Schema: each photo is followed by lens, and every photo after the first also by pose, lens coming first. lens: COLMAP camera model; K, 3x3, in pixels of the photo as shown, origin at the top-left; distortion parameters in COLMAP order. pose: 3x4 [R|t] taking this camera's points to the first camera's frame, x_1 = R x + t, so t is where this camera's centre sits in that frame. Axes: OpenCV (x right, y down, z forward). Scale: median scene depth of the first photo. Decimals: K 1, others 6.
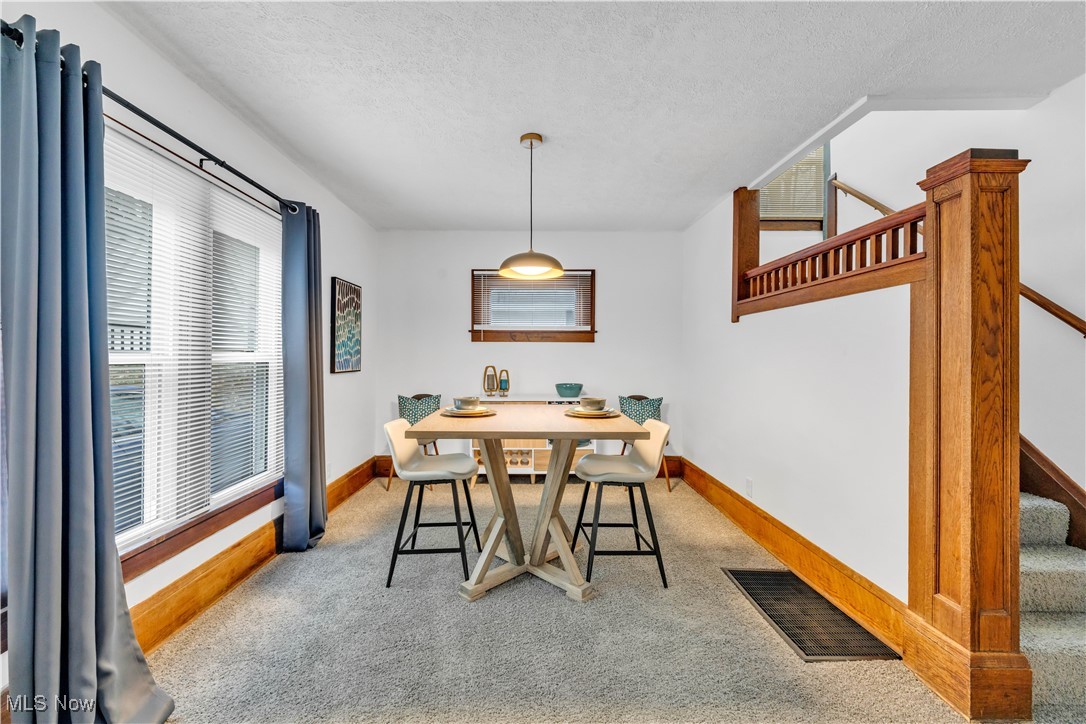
lens RADIAL K [[445.8, 0, 535.7], [0, 445.8, 354.8], [0, 0, 1]] dist [0.002462, -0.000557]
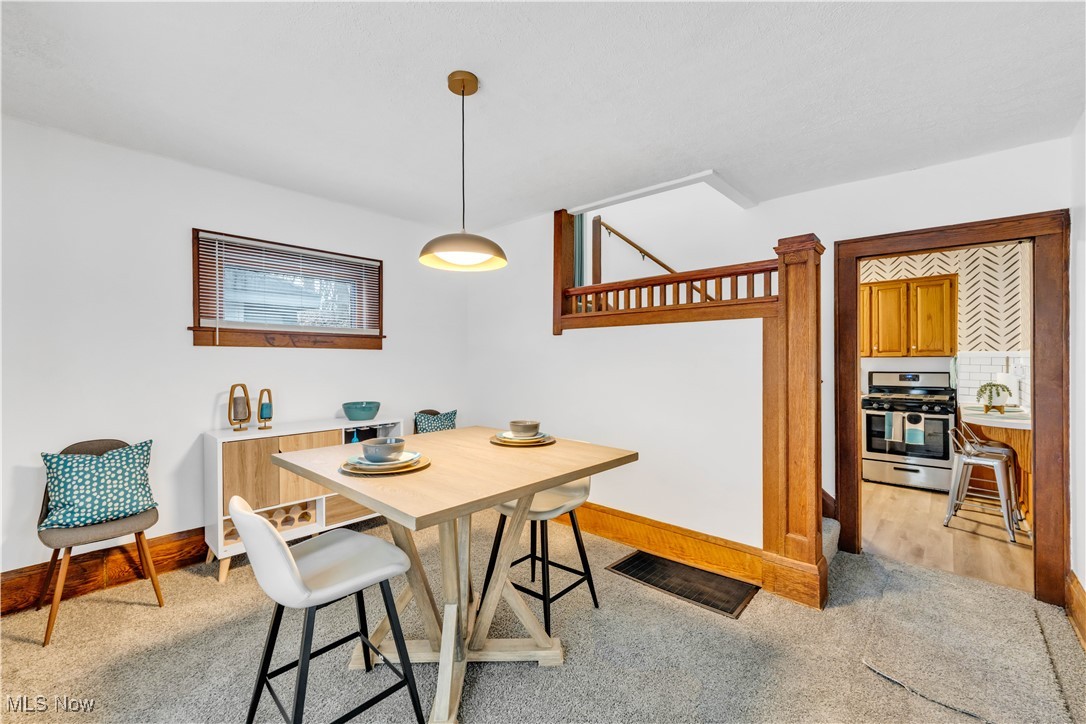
lens RADIAL K [[445.8, 0, 538.0], [0, 445.8, 363.4], [0, 0, 1]] dist [0.002462, -0.000557]
pose [[0.681694, -0.007733, 0.731597, -0.477223], [-0.002595, 0.999912, 0.012987, -0.024907], [-0.731633, -0.010751, 0.681614, 0.405866]]
